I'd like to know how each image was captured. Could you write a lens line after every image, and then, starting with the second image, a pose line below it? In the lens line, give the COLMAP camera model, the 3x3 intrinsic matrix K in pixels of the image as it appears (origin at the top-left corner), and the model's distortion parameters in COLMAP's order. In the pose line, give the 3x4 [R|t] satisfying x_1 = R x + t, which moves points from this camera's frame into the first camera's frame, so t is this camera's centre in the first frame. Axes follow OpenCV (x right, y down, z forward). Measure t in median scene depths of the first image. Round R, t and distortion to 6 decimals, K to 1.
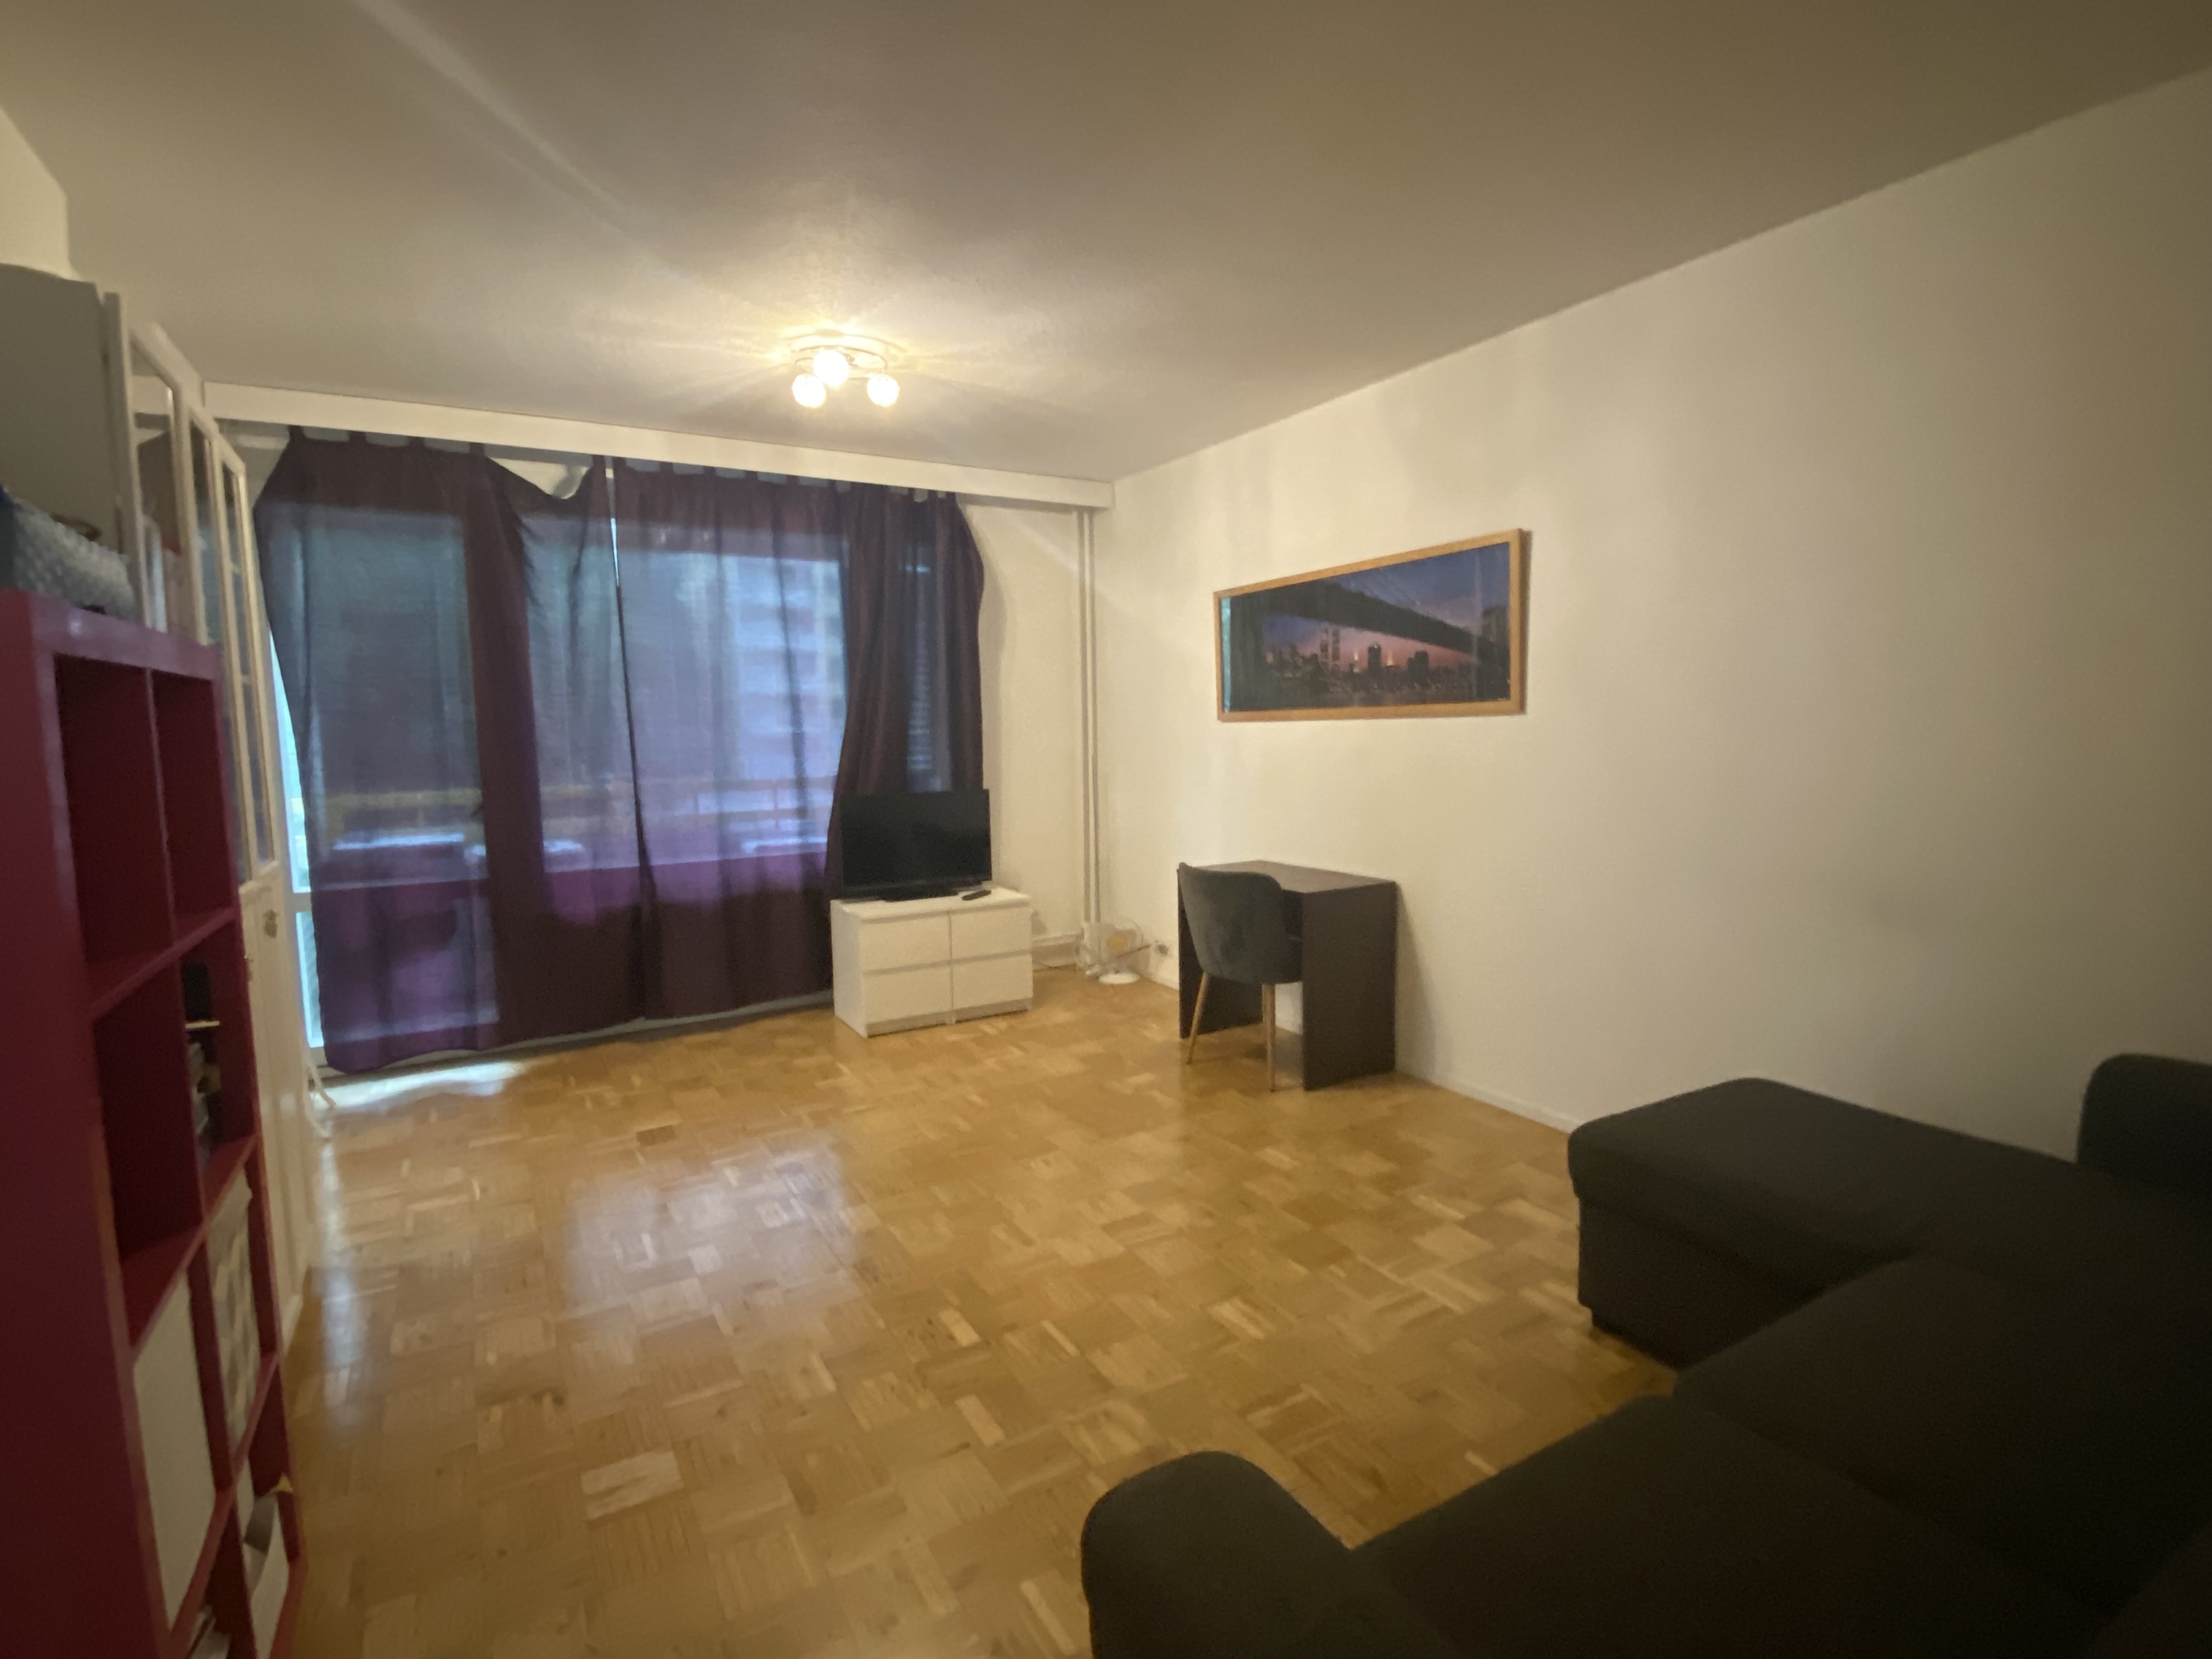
lens RADIAL K [[1110.2, 0, 1106.0], [0, 1110.2, 829.5], [0, 0, 1]] dist [-0.002207, -0.000388]
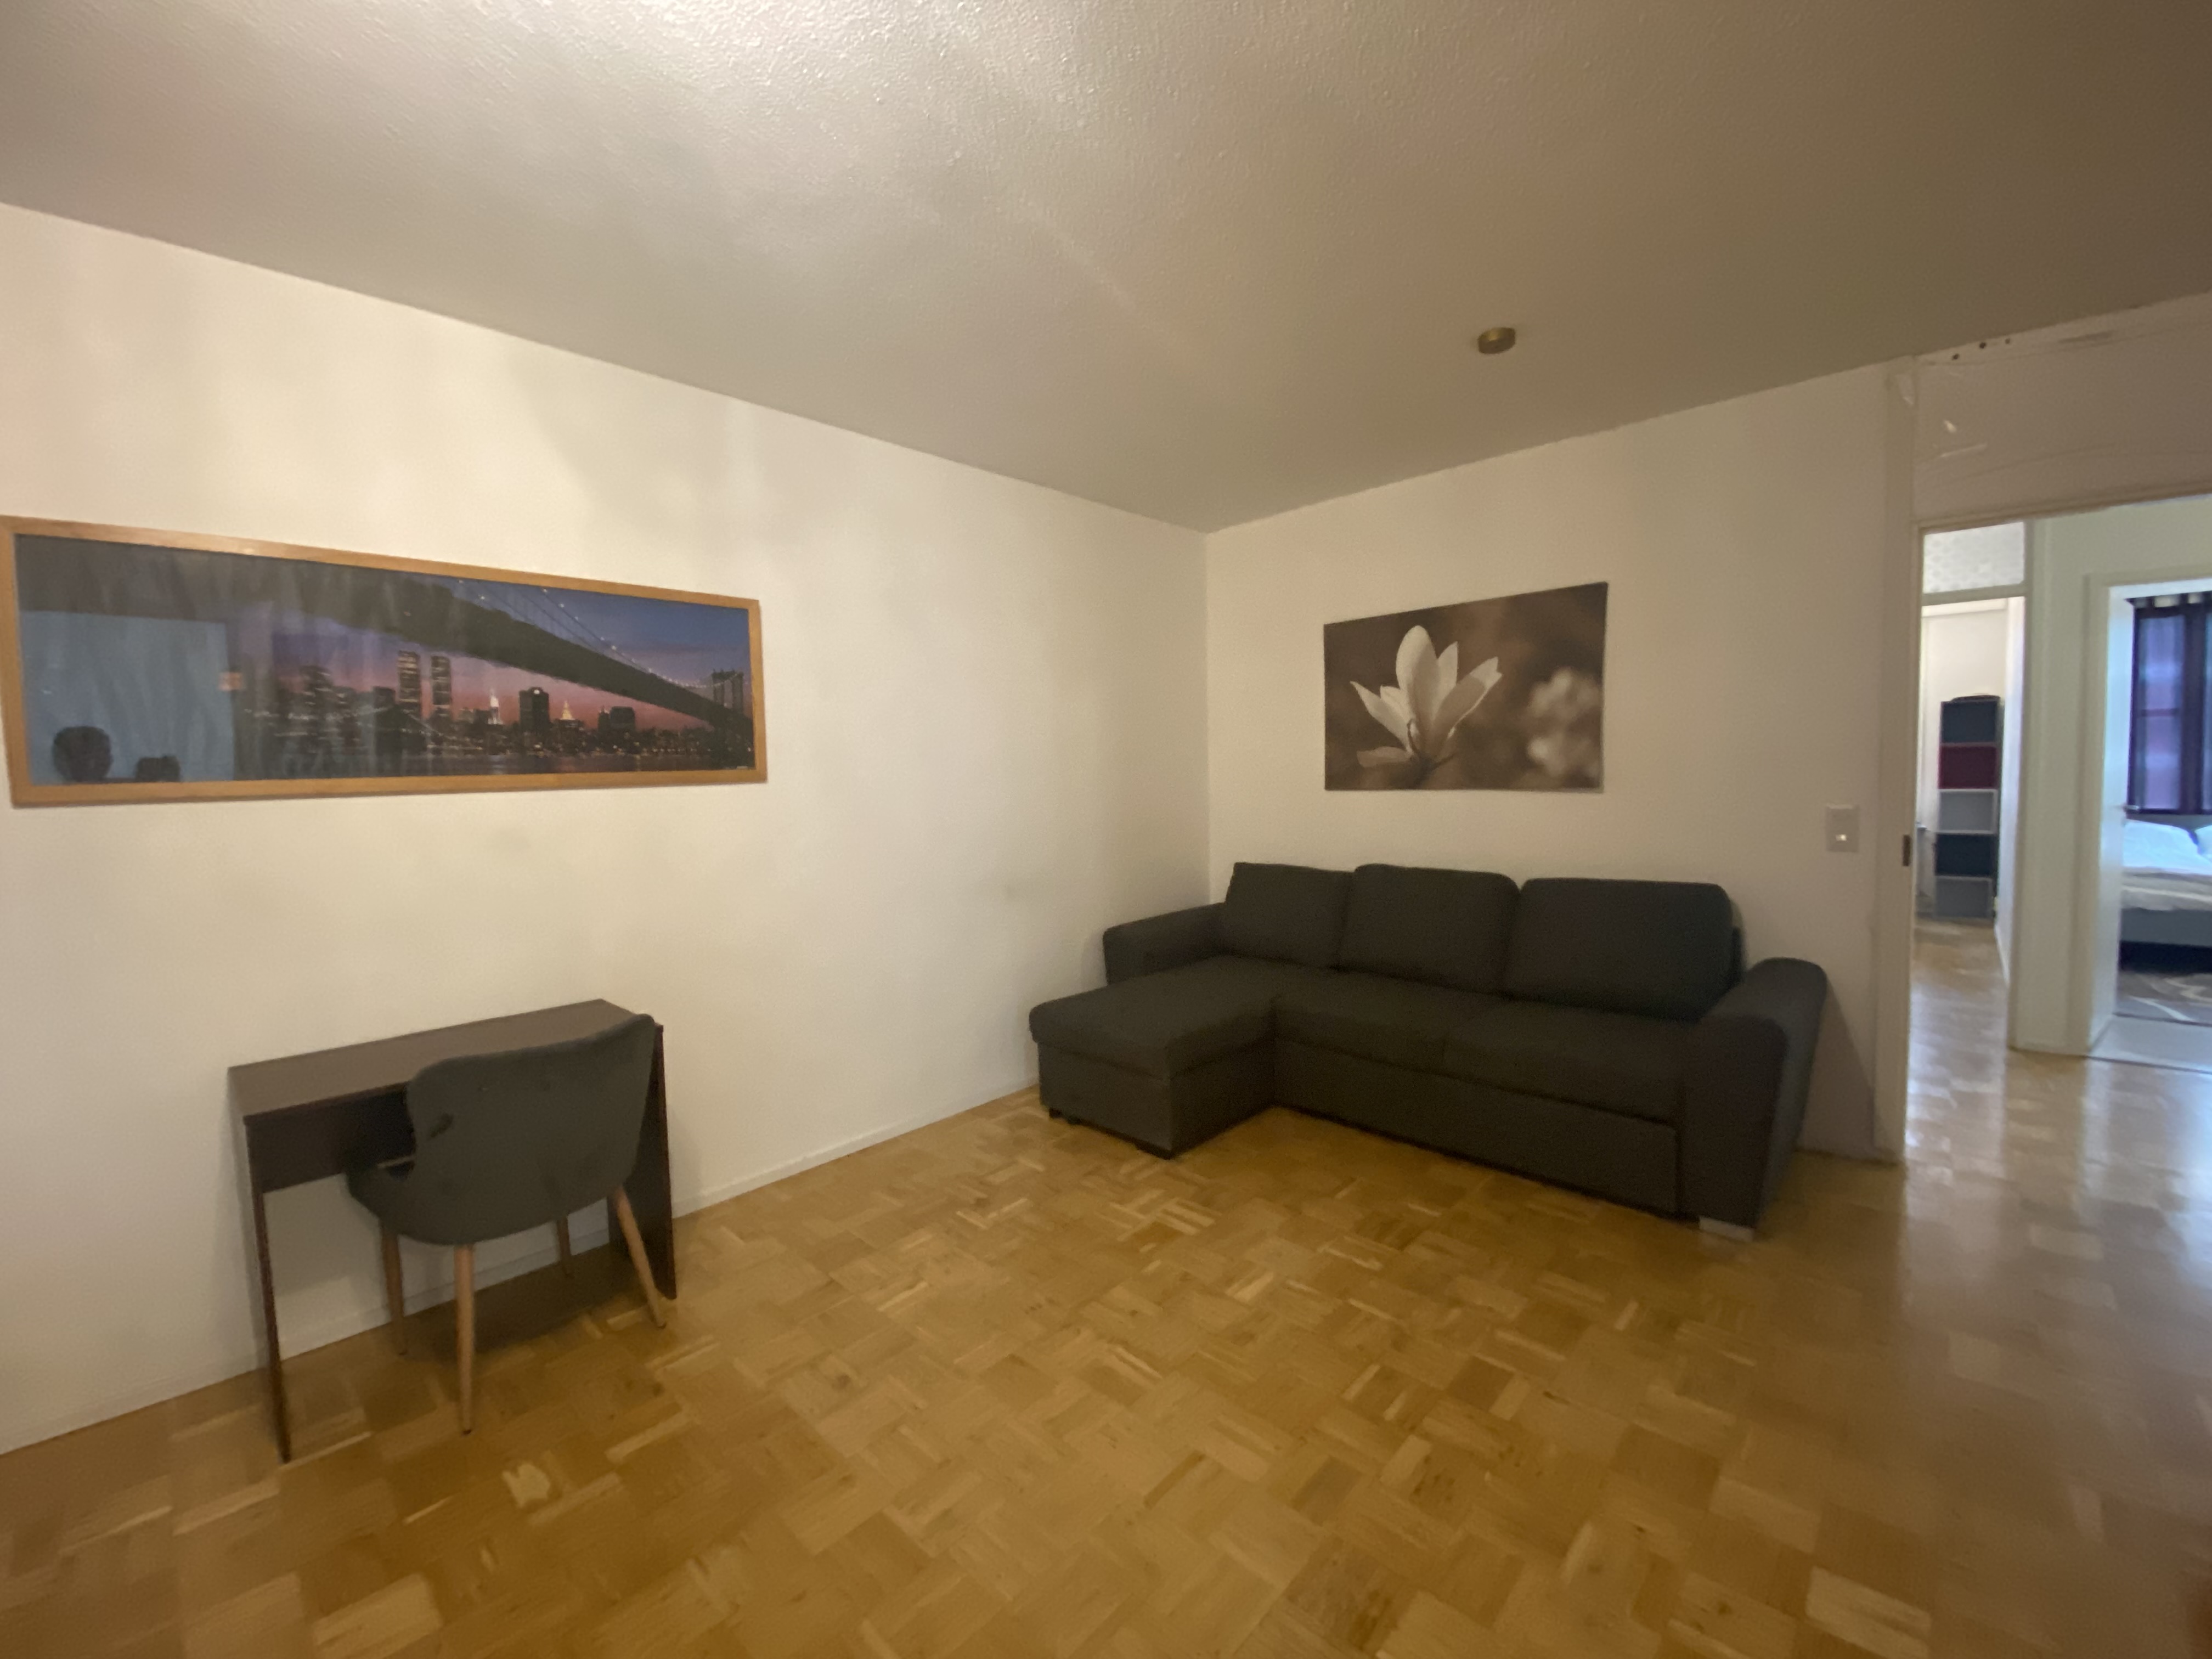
lens RADIAL K [[892.3, 0, 1106.0], [0, 892.3, 829.5], [0, 0, 1]] dist [0.006244, -0.013383]
pose [[-0.309412, -0.030372, 0.950443, -0.456039], [0.122030, 0.989958, 0.071361, -0.075326], [-0.943066, 0.138062, -0.302599, 0.881057]]
